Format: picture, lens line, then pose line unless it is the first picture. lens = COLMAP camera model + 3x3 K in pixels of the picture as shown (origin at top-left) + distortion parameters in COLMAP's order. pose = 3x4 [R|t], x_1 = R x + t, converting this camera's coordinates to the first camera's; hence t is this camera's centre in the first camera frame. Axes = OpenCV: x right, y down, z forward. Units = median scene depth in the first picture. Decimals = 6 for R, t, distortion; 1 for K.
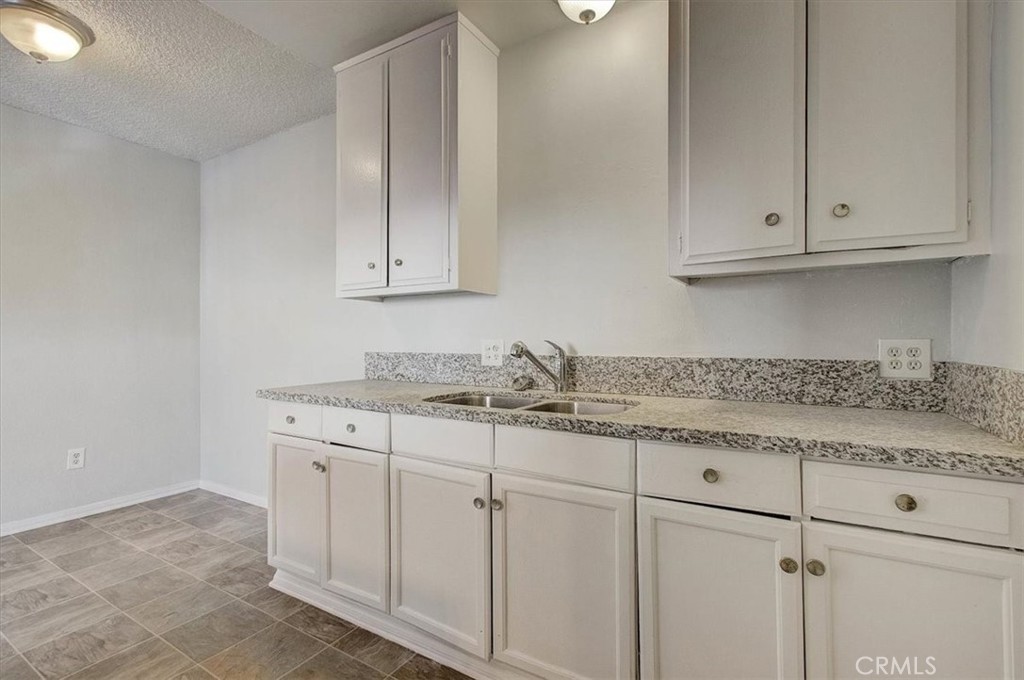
lens RADIAL K [[475.5, 0, 510.6], [0, 475.5, 335.7], [0, 0, 1]] dist [0.005282, -0.000014]
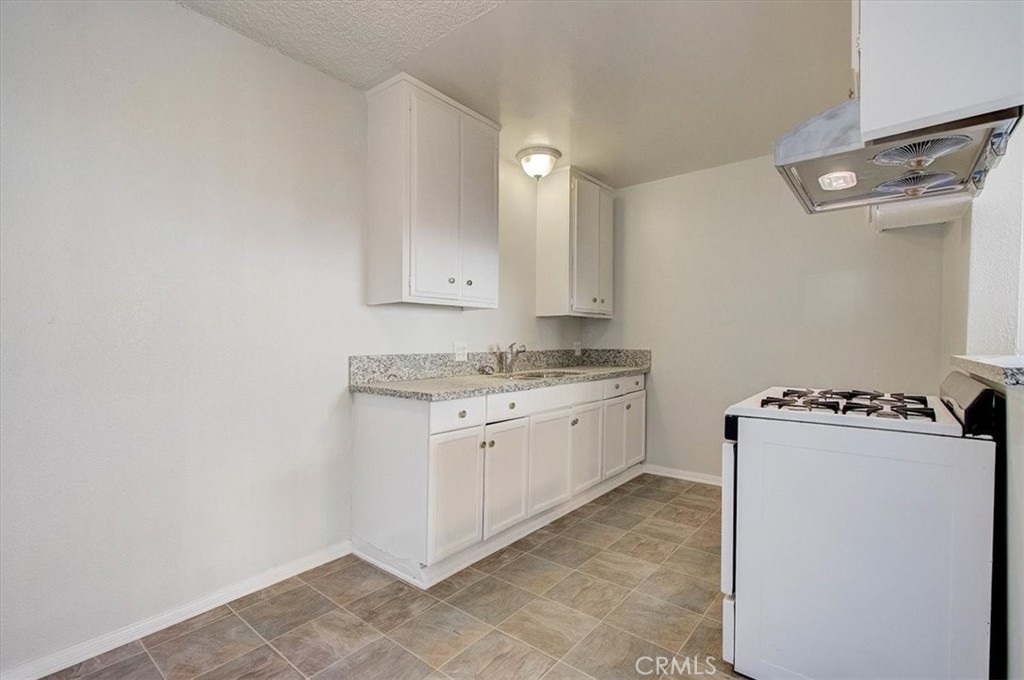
lens RADIAL K [[475.5, 0, 508.4], [0, 475.5, 342.6], [0, 0, 1]] dist [0.005282, -0.000014]
pose [[0.131551, -0.004383, 0.991300, -1.513234], [-0.011060, 0.999921, 0.005888, -0.001125], [-0.991248, -0.011738, 0.131492, 0.721440]]
